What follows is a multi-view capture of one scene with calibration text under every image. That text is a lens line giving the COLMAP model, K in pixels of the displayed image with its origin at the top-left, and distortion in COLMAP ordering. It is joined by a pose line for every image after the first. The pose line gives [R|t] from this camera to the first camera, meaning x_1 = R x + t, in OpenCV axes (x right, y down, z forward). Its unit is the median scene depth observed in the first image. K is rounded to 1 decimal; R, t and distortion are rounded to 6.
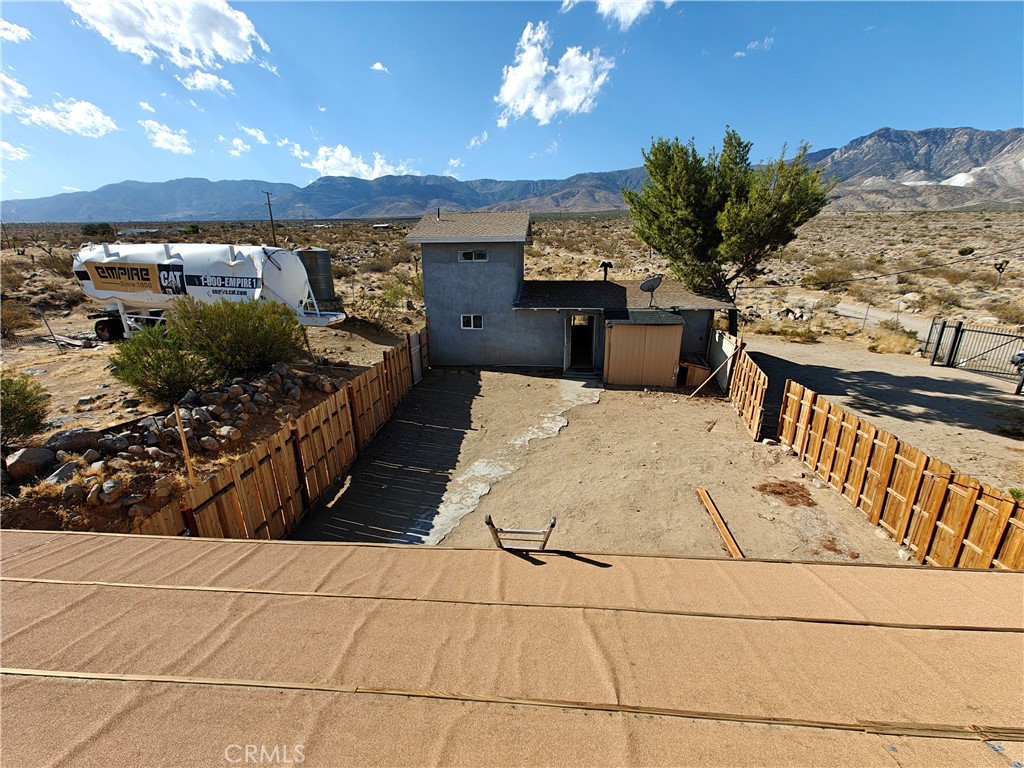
lens RADIAL K [[430.7, 0, 511.5], [0, 430.7, 385.9], [0, 0, 1]] dist [0.007443, 0.000363]
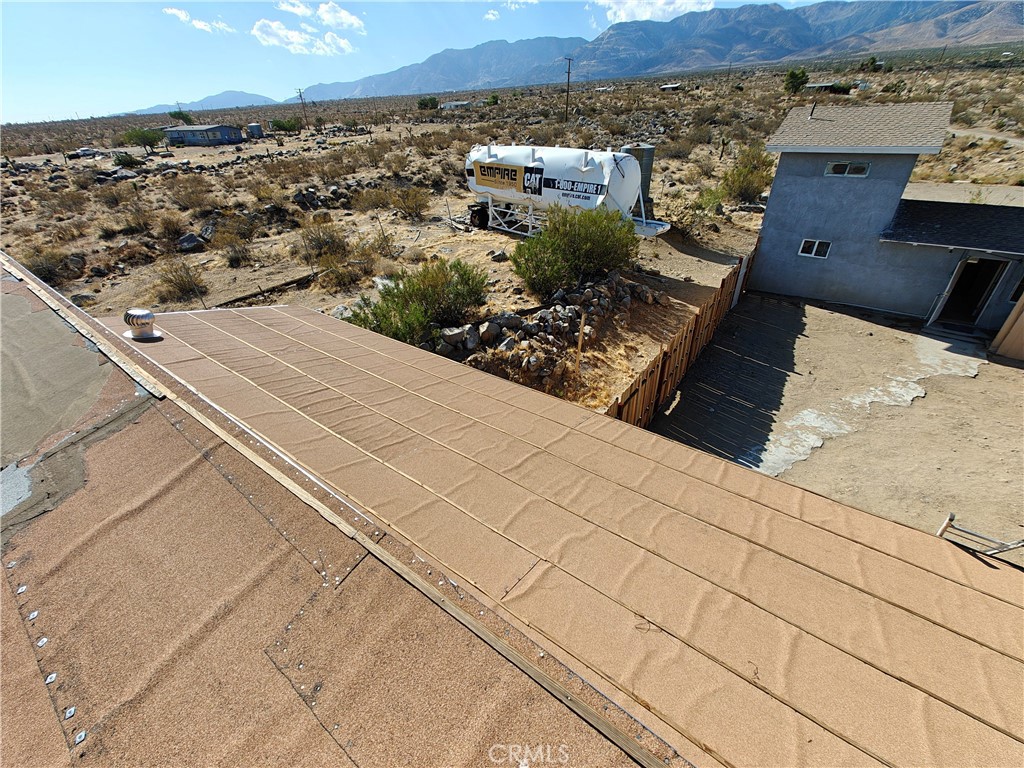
lens RADIAL K [[426.6, 0, 511.7], [0, 426.6, 388.4], [0, 0, 1]] dist [0.015766, -0.006326]
pose [[0.843780, 0.275101, -0.460819, -0.176256], [-0.147870, 0.944567, 0.293134, -0.056414], [0.515916, -0.179199, 0.837686, -0.164143]]
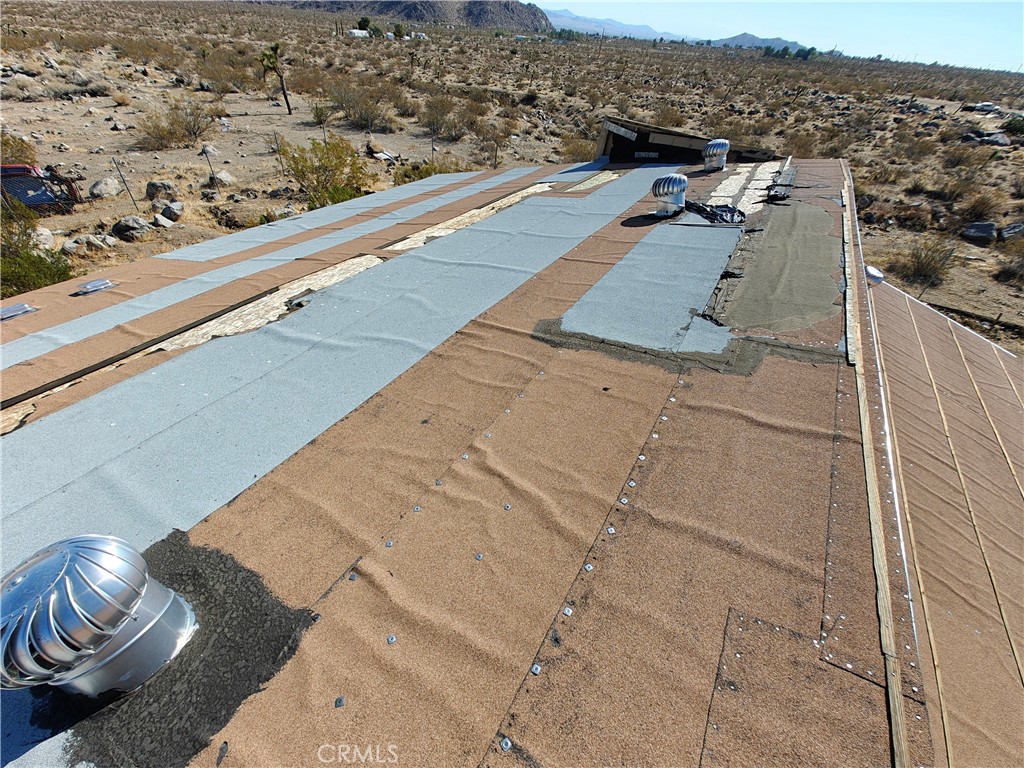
lens RADIAL K [[426.6, 0, 511.7], [0, 426.6, 388.4], [0, 0, 1]] dist [0.015766, -0.006326]
pose [[-0.445016, 0.559446, -0.699272, -0.187753], [-0.371917, 0.594868, 0.712607, -0.046891], [0.814640, 0.577193, -0.056659, -0.191702]]
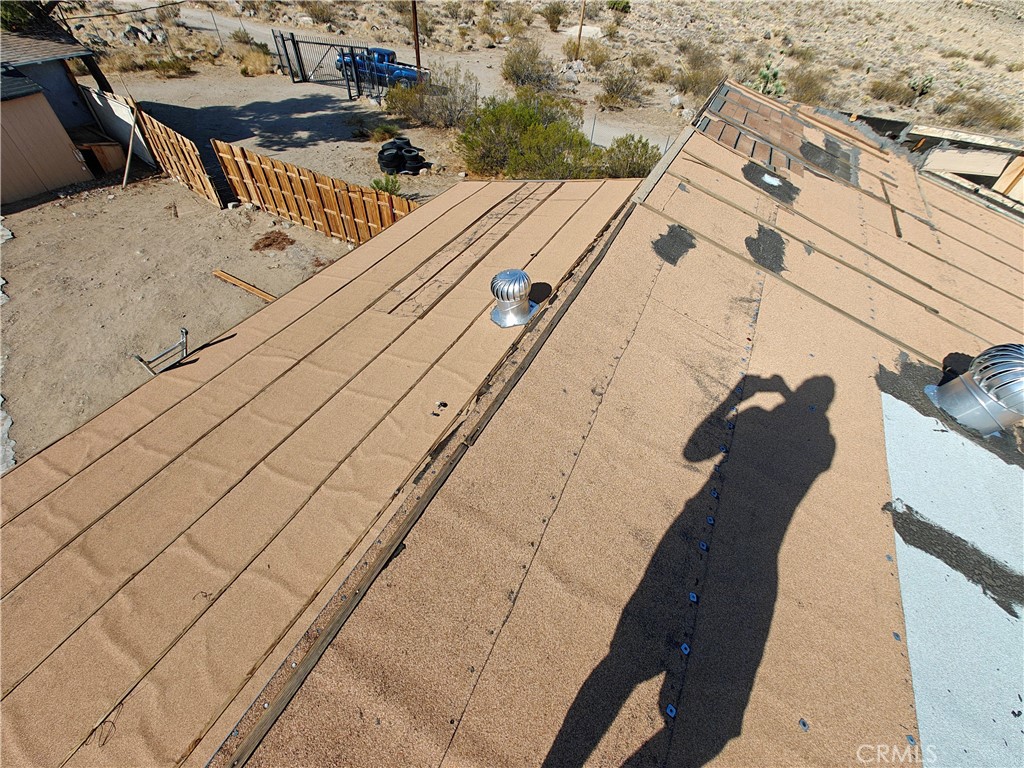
lens RADIAL K [[426.6, 0, 511.7], [0, 426.6, 388.4], [0, 0, 1]] dist [0.015766, -0.006326]
pose [[0.386513, -0.657947, 0.646307, -0.143533], [0.216048, 0.745861, 0.630091, -0.056041], [-0.896622, -0.103905, 0.430434, -0.164966]]
